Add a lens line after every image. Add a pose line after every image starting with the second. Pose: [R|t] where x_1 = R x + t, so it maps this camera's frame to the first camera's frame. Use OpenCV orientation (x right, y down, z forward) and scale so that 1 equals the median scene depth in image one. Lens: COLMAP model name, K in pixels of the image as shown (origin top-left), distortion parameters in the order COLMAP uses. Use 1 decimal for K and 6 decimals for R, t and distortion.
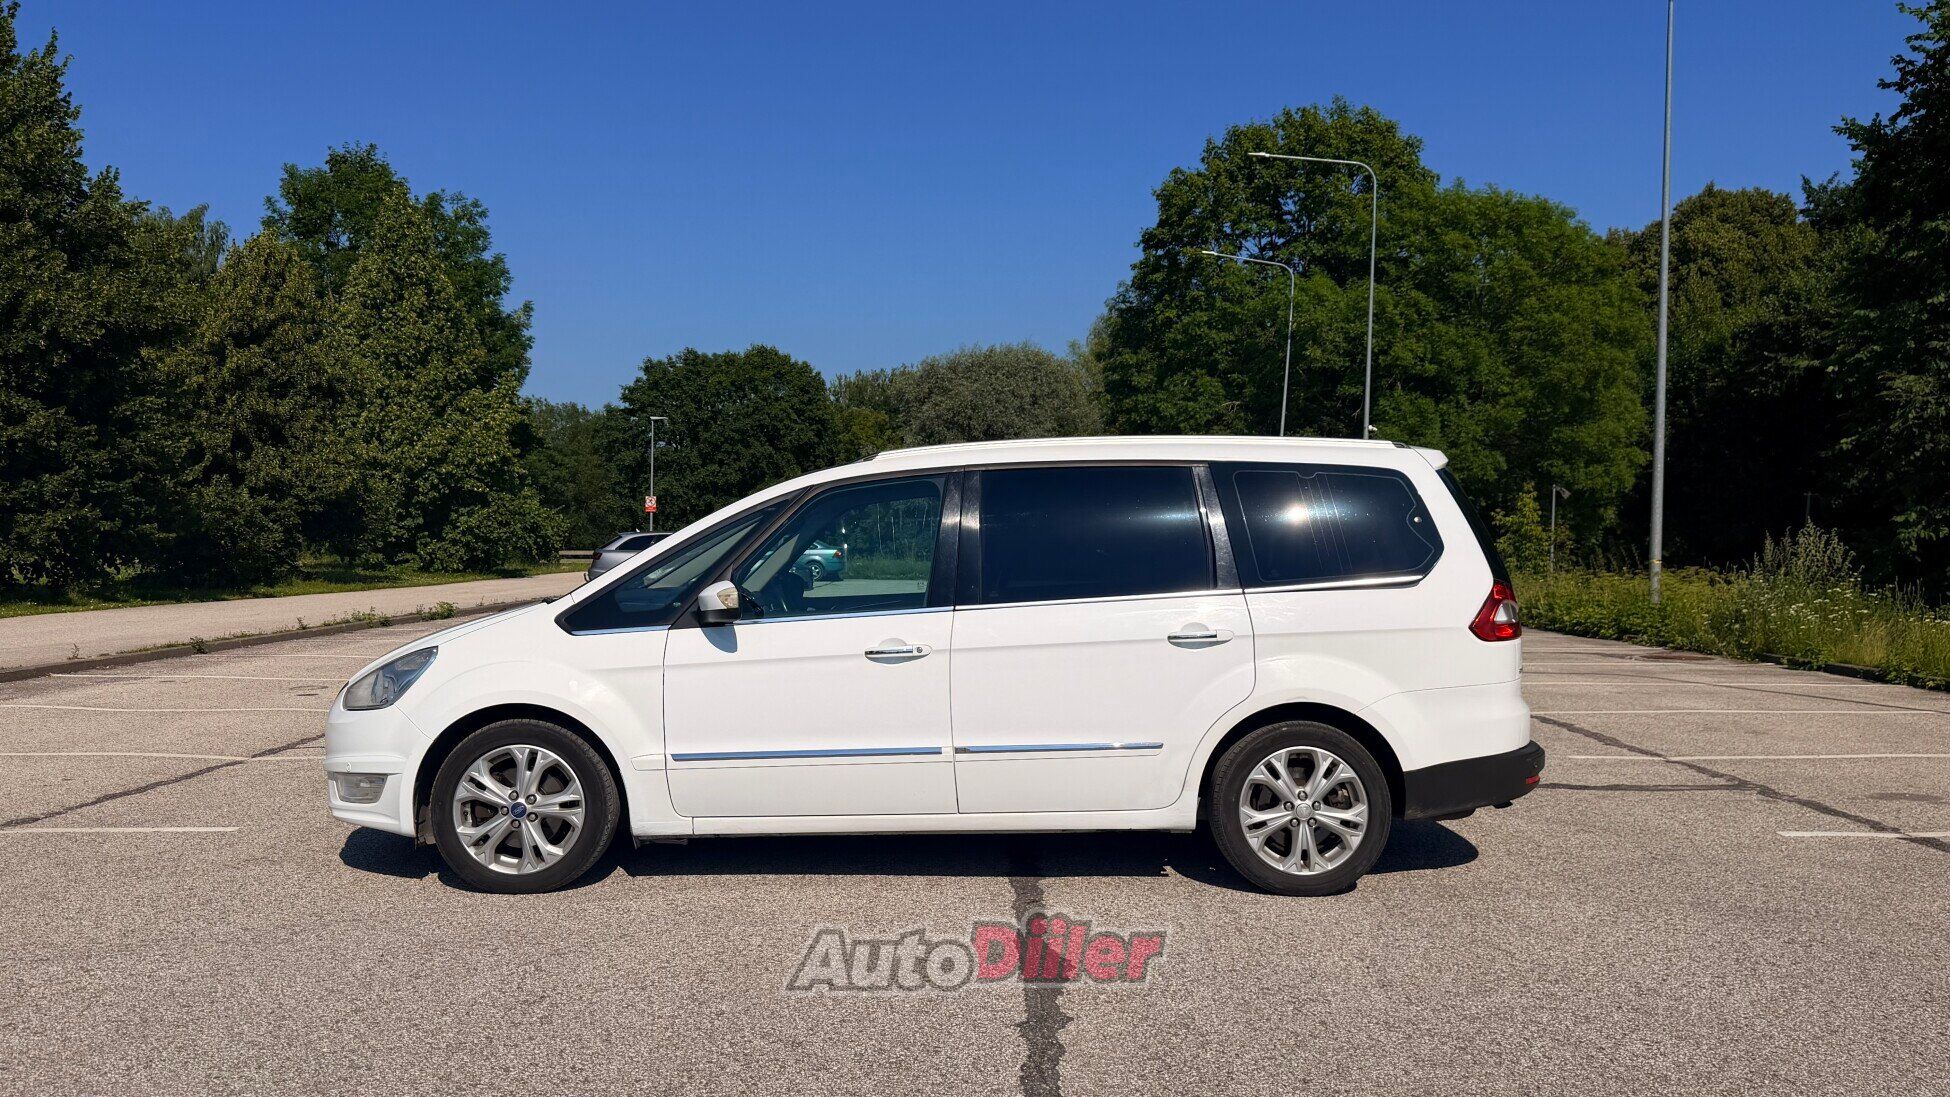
lens RADIAL K [[1702.8, 0, 975.0], [0, 1702.8, 548.5], [0, 0, 1]] dist [0.164897, -0.424476]
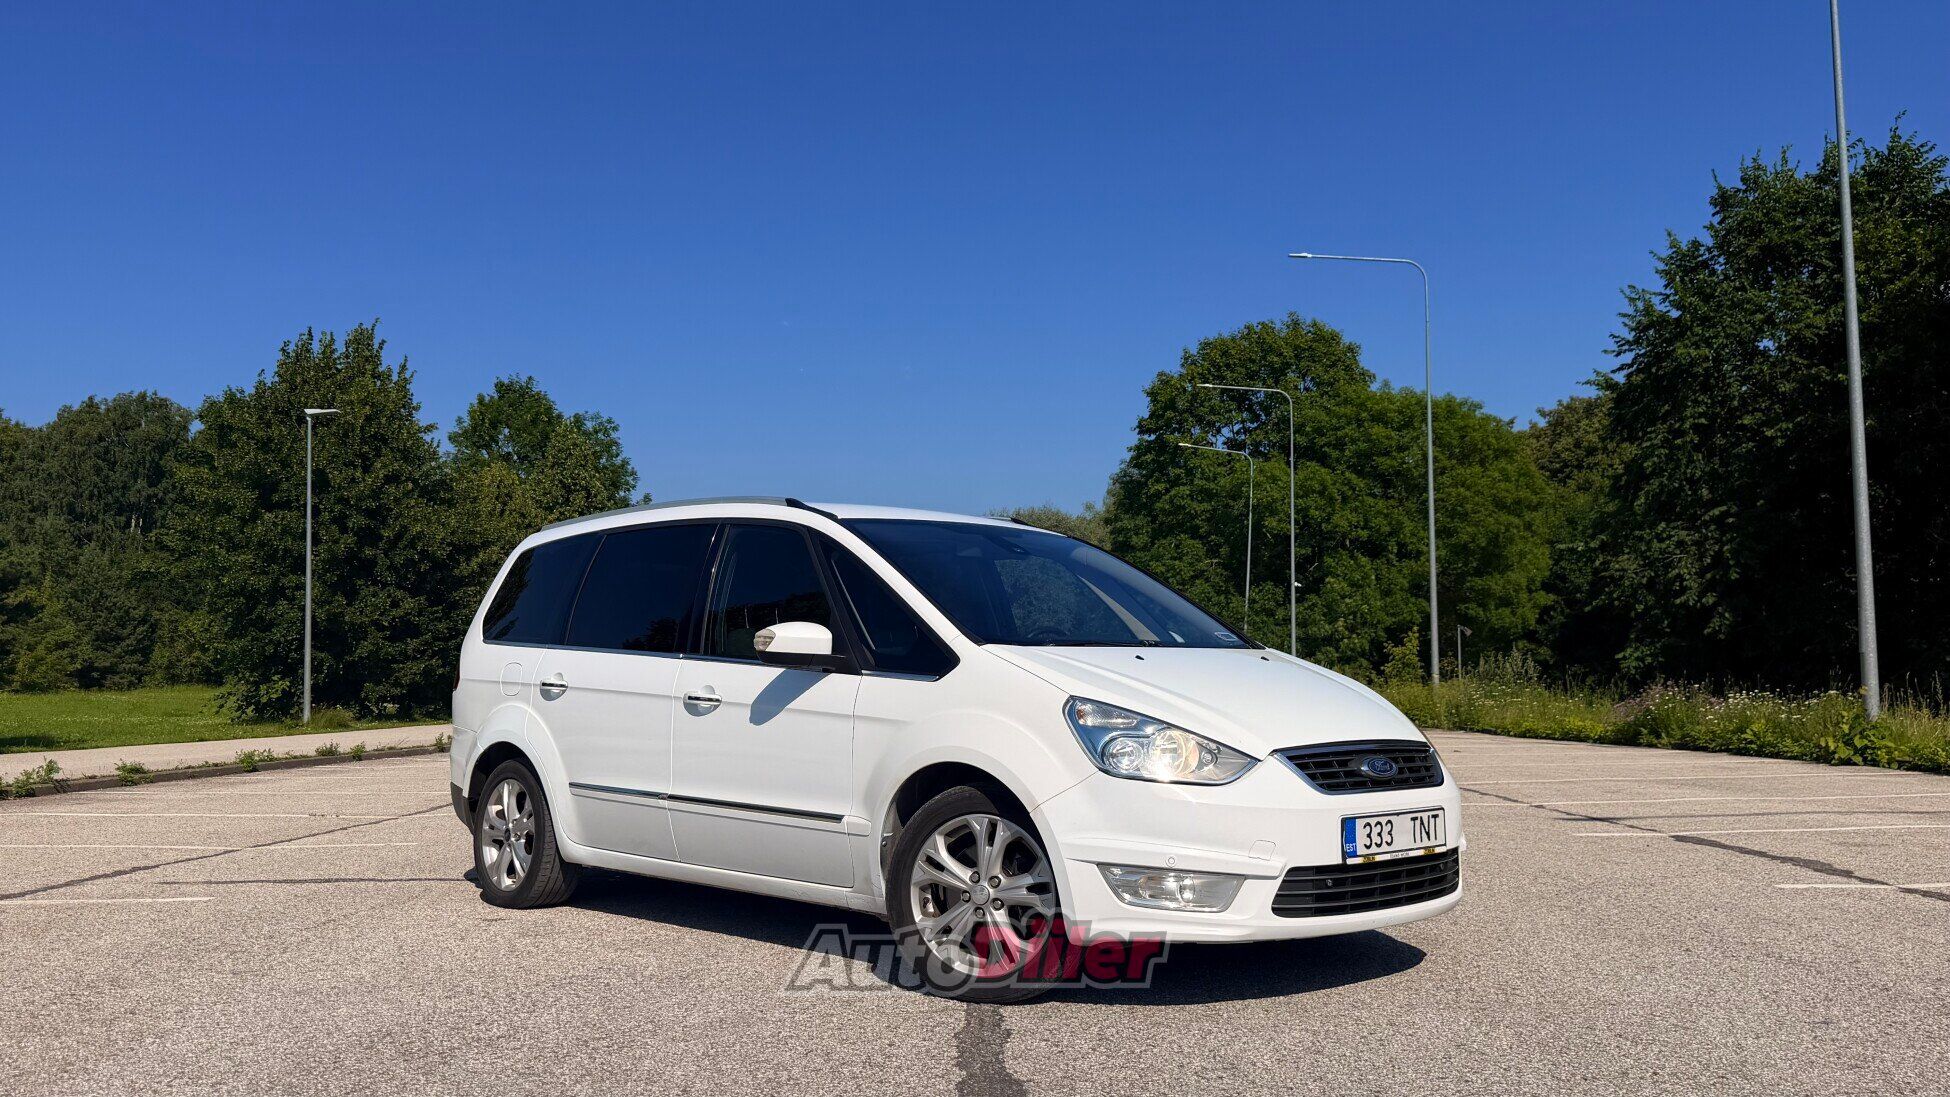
lens RADIAL K [[1692.4, 0, 960.7], [0, 1692.4, 515.3], [0, 0, 1]] dist [0.227583, -0.635056]
pose [[0.999413, -0.020018, -0.027787, 0.006041], [0.016998, 0.994331, -0.104964, 0.008211], [0.029731, 0.104430, 0.994088, -0.247019]]
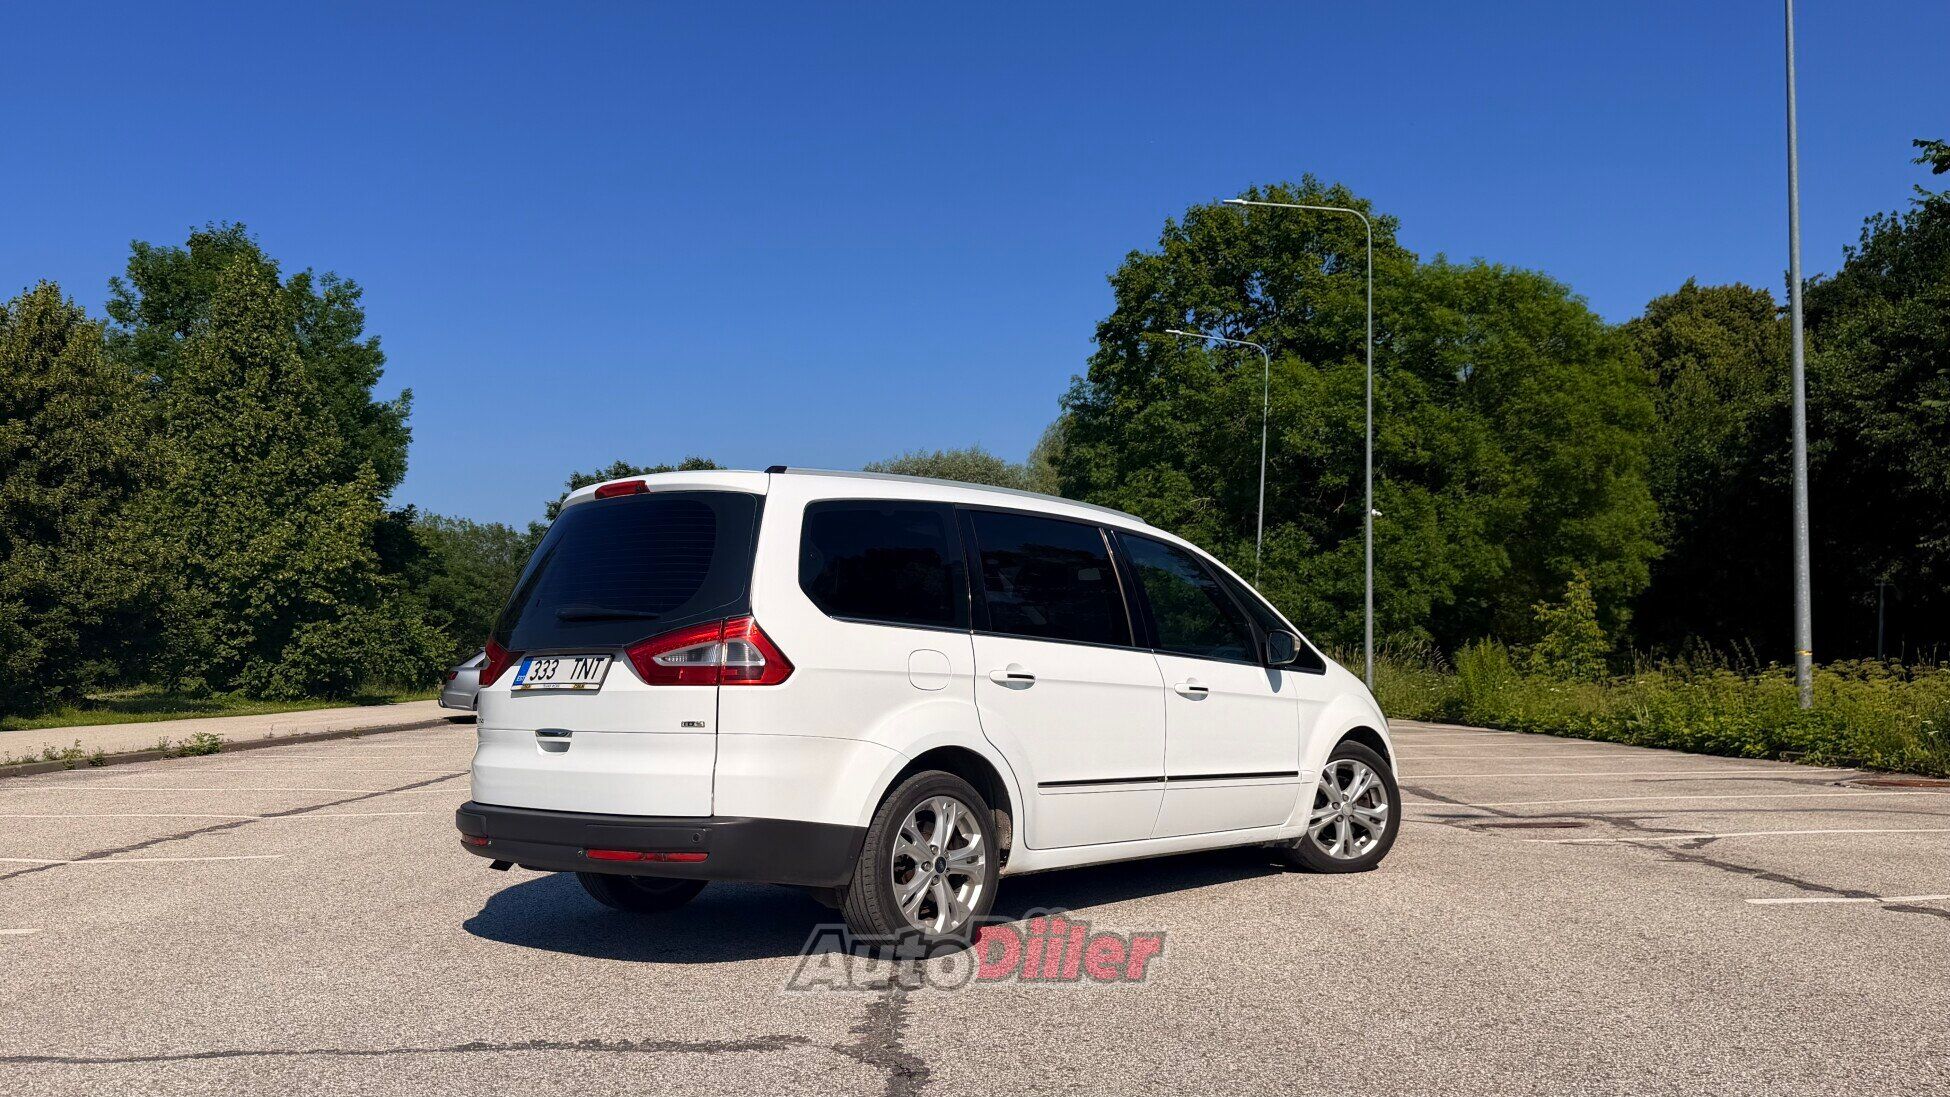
lens RADIAL K [[1702.8, 0, 975.0], [0, 1702.8, 548.5], [0, 0, 1]] dist [0.164897, -0.424476]
pose [[0.999526, -0.012958, 0.027942, 0.005438], [0.014952, 0.997264, -0.072389, 0.005024], [-0.026927, 0.072772, 0.996985, 0.113595]]
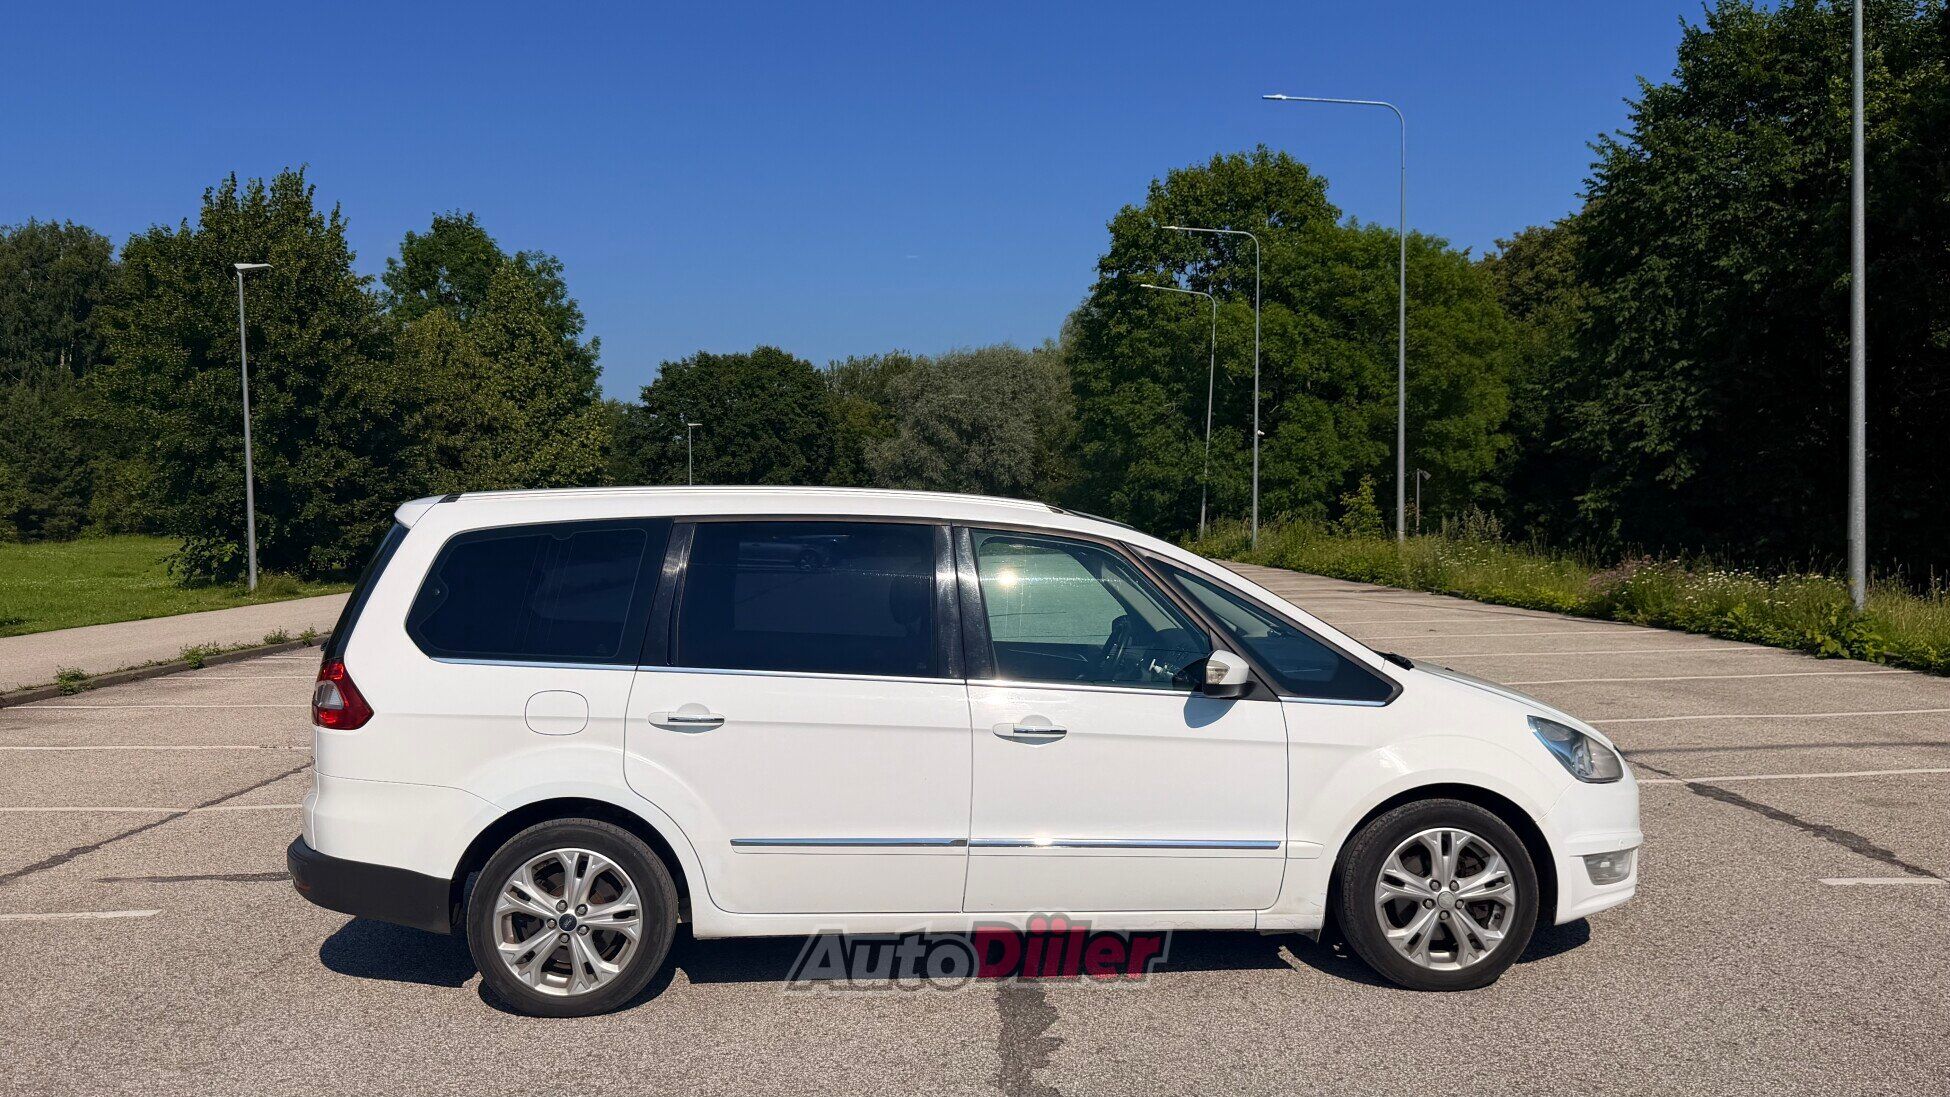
lens RADIAL K [[1702.8, 0, 975.0], [0, 1702.8, 548.5], [0, 0, 1]] dist [0.164897, -0.424476]
pose [[0.999718, -0.023235, 0.004910, 0.002256], [0.023160, 0.999622, 0.014799, -0.004089], [-0.005252, -0.014681, 0.999878, -0.236327]]
